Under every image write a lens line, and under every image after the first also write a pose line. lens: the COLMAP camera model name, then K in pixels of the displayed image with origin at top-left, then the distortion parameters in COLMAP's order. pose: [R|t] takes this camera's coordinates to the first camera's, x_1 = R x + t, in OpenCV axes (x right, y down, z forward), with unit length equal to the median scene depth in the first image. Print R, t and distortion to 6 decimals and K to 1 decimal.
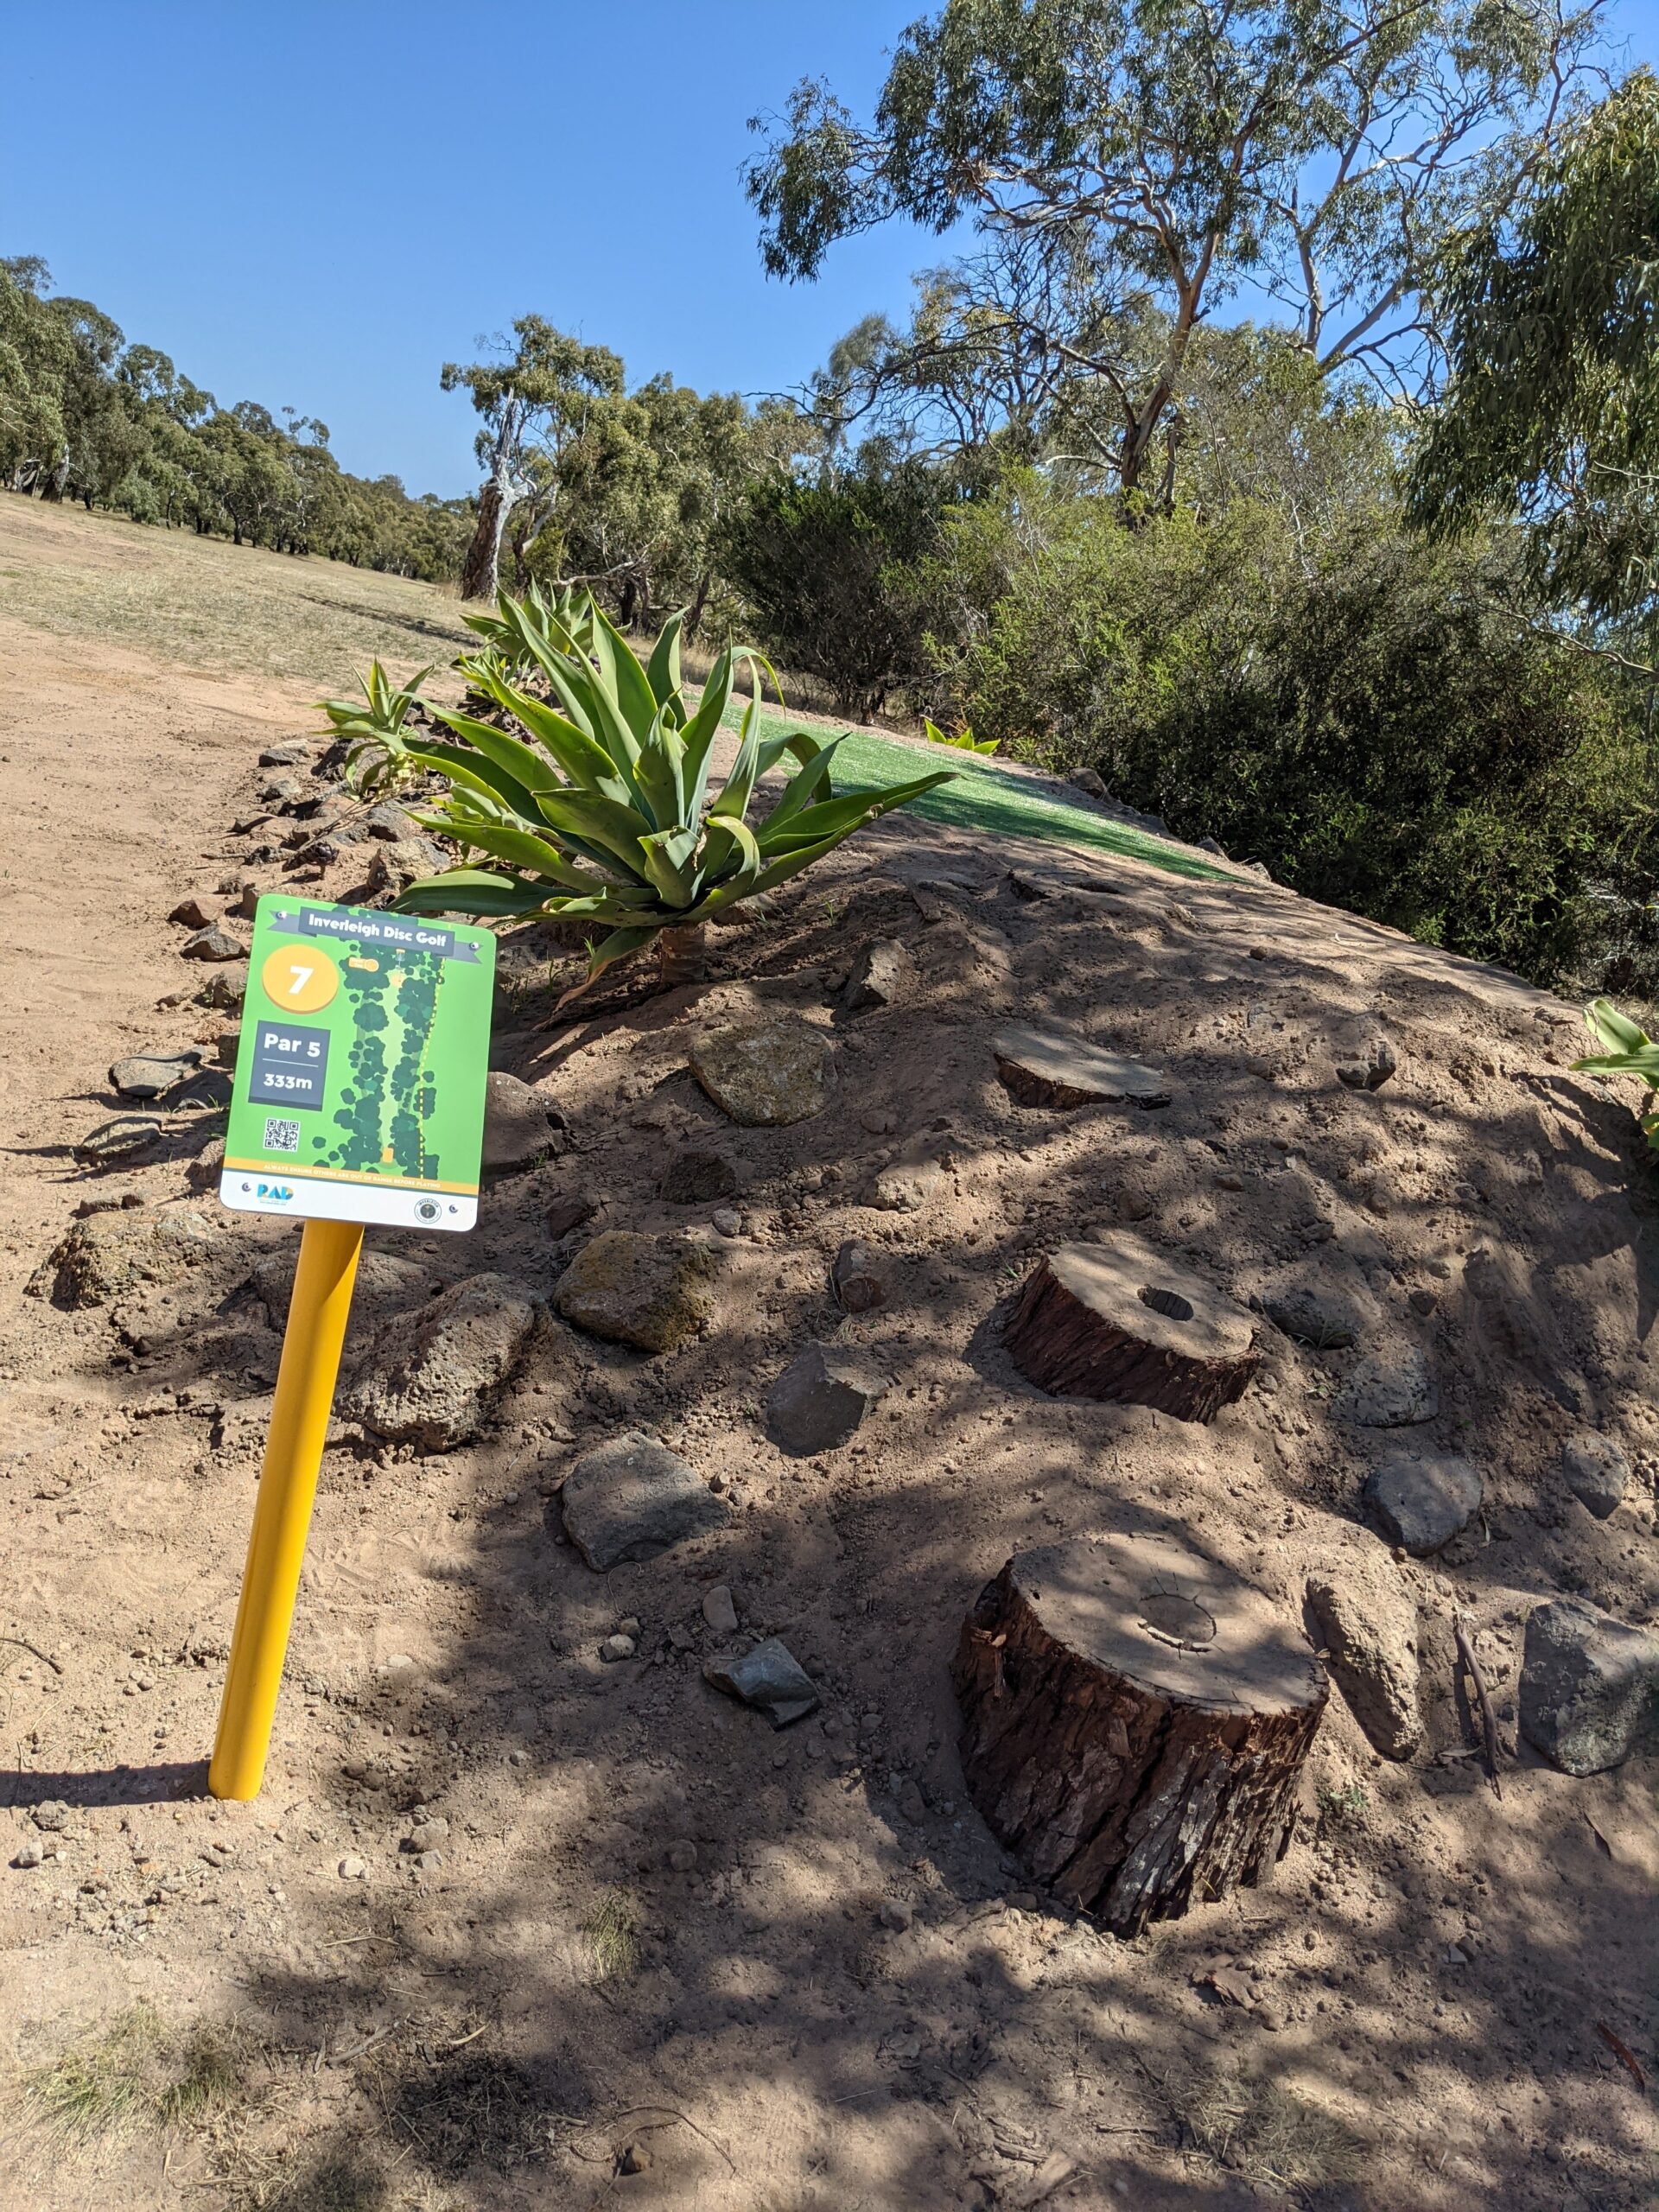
lens RADIAL K [[1736.8, 0, 824.9], [0, 1736.8, 1114.1], [0, 0, 1]] dist [0.031879, -0.062970]
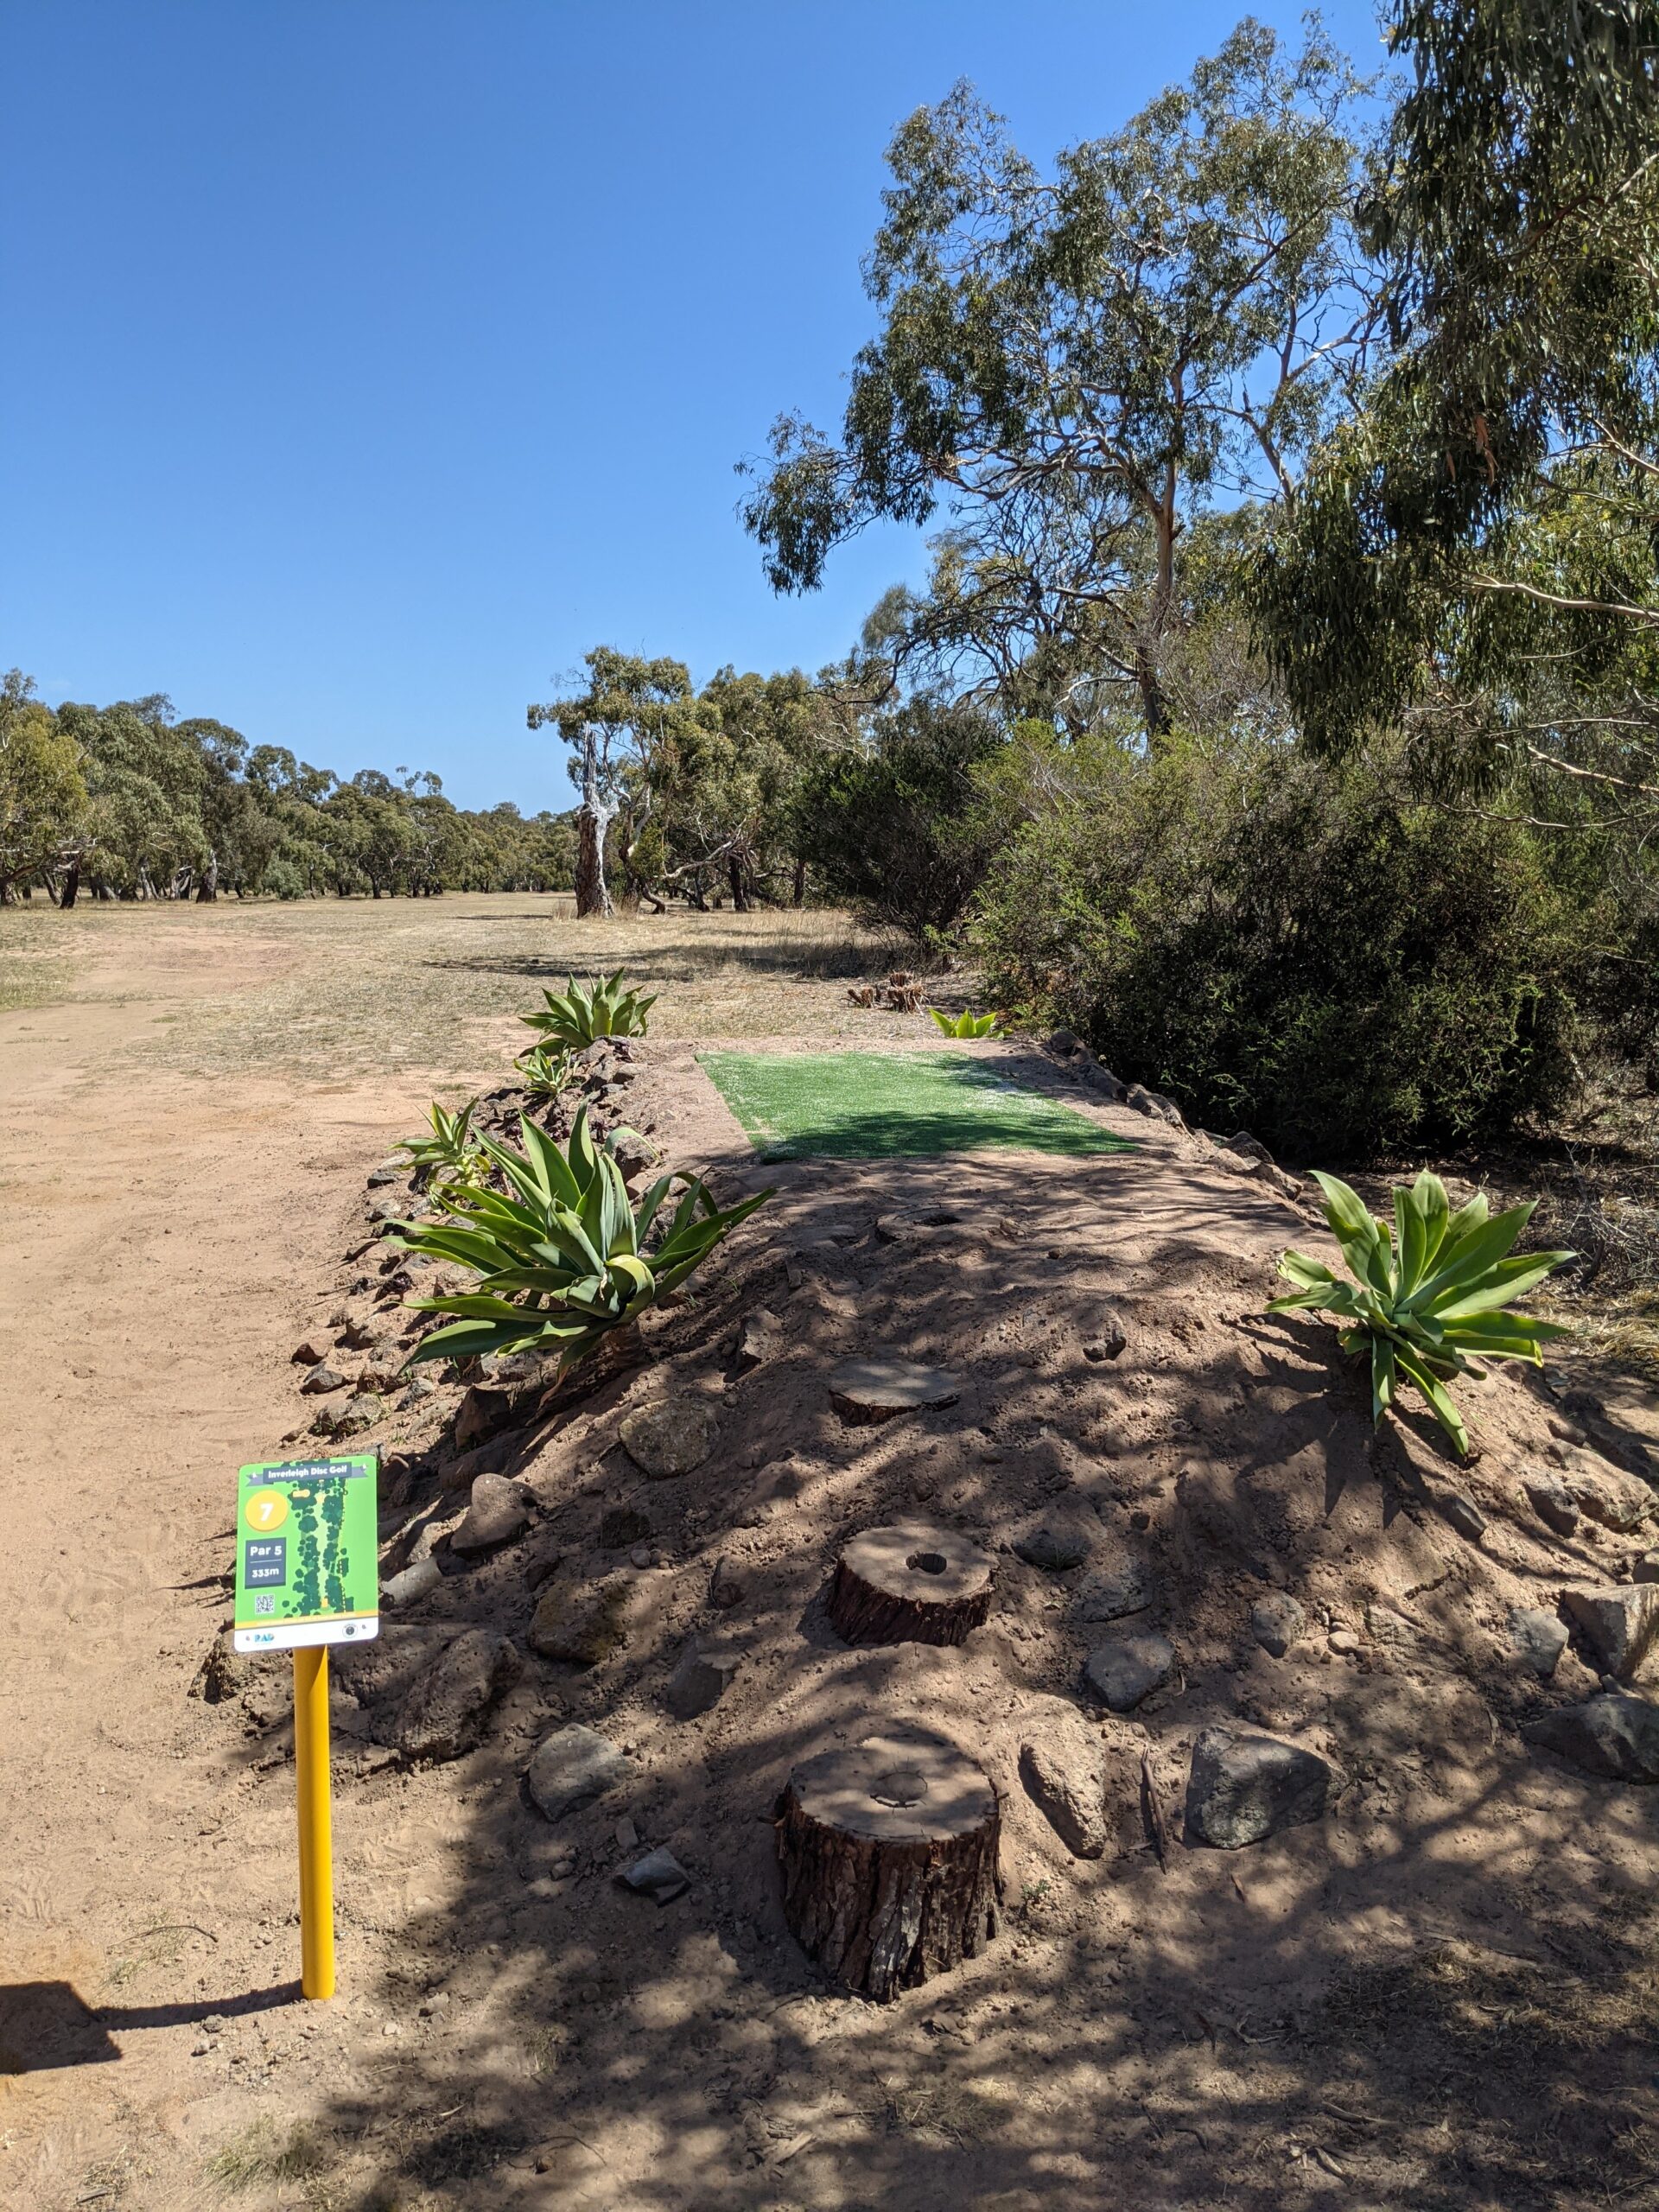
lens RADIAL K [[1736.8, 0, 836.5], [0, 1736.8, 1116.2], [0, 0, 1]] dist [0.031879, -0.062970]
pose [[0.973825, -0.208540, -0.090416, 0.280911], [0.195995, 0.971869, -0.130600, -0.066898], [0.115108, 0.109460, 0.987304, -0.405615]]
